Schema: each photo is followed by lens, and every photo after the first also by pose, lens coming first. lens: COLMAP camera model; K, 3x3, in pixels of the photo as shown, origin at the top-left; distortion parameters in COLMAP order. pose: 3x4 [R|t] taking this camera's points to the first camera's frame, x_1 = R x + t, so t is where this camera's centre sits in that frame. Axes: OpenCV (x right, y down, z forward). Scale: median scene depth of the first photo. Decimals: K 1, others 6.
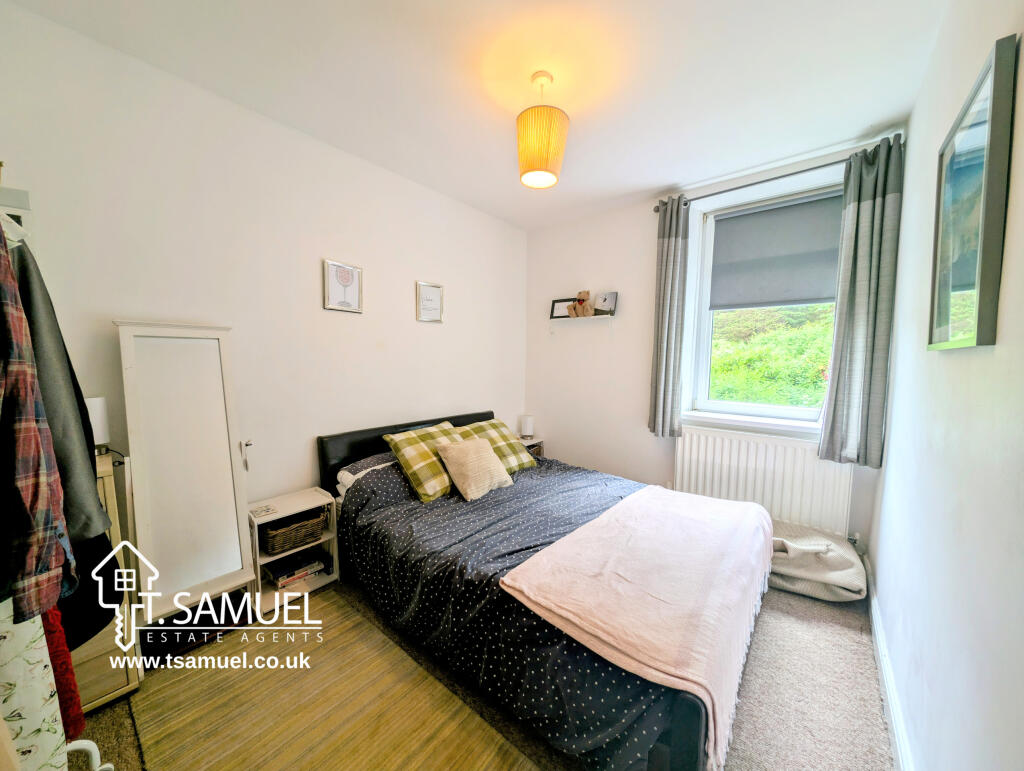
lens RADIAL K [[365.0, 0, 511.0], [0, 365.0, 386.2], [0, 0, 1]] dist [0.020114, -0.012595]
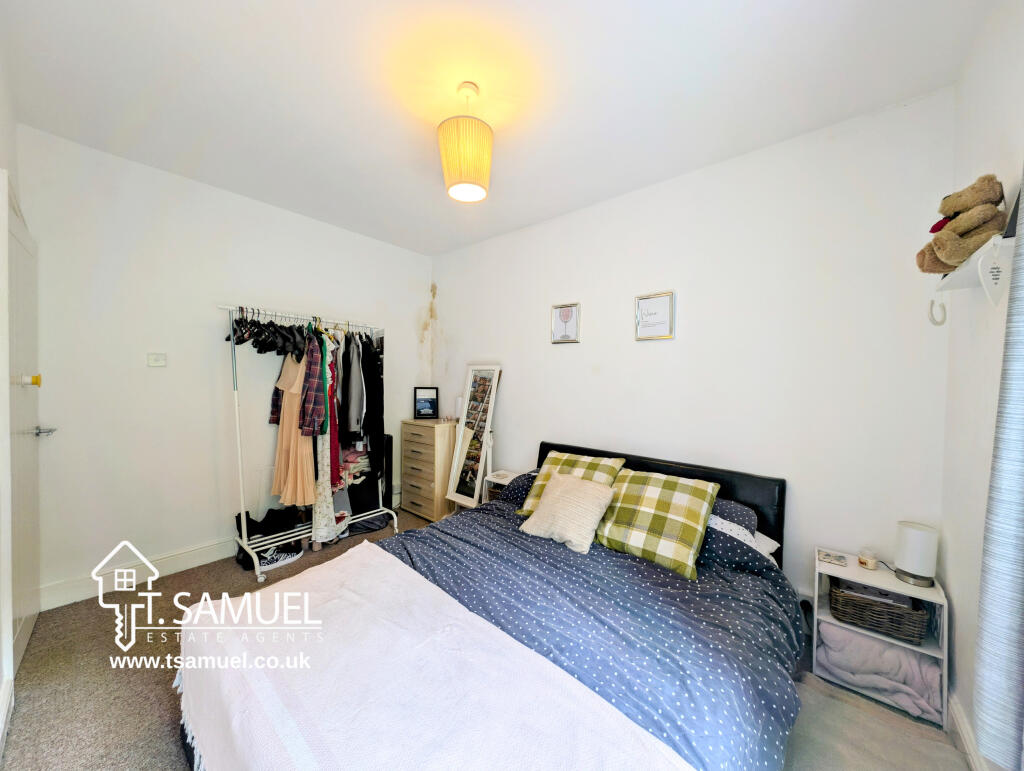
lens RADIAL K [[365.0, 0, 511.0], [0, 365.0, 386.2], [0, 0, 1]] dist [0.020114, -0.012595]
pose [[-0.017793, 0.013440, -0.999751, 0.737453], [-0.093884, 0.995469, 0.015053, -0.062655], [0.995424, 0.094129, -0.016451, 0.842606]]
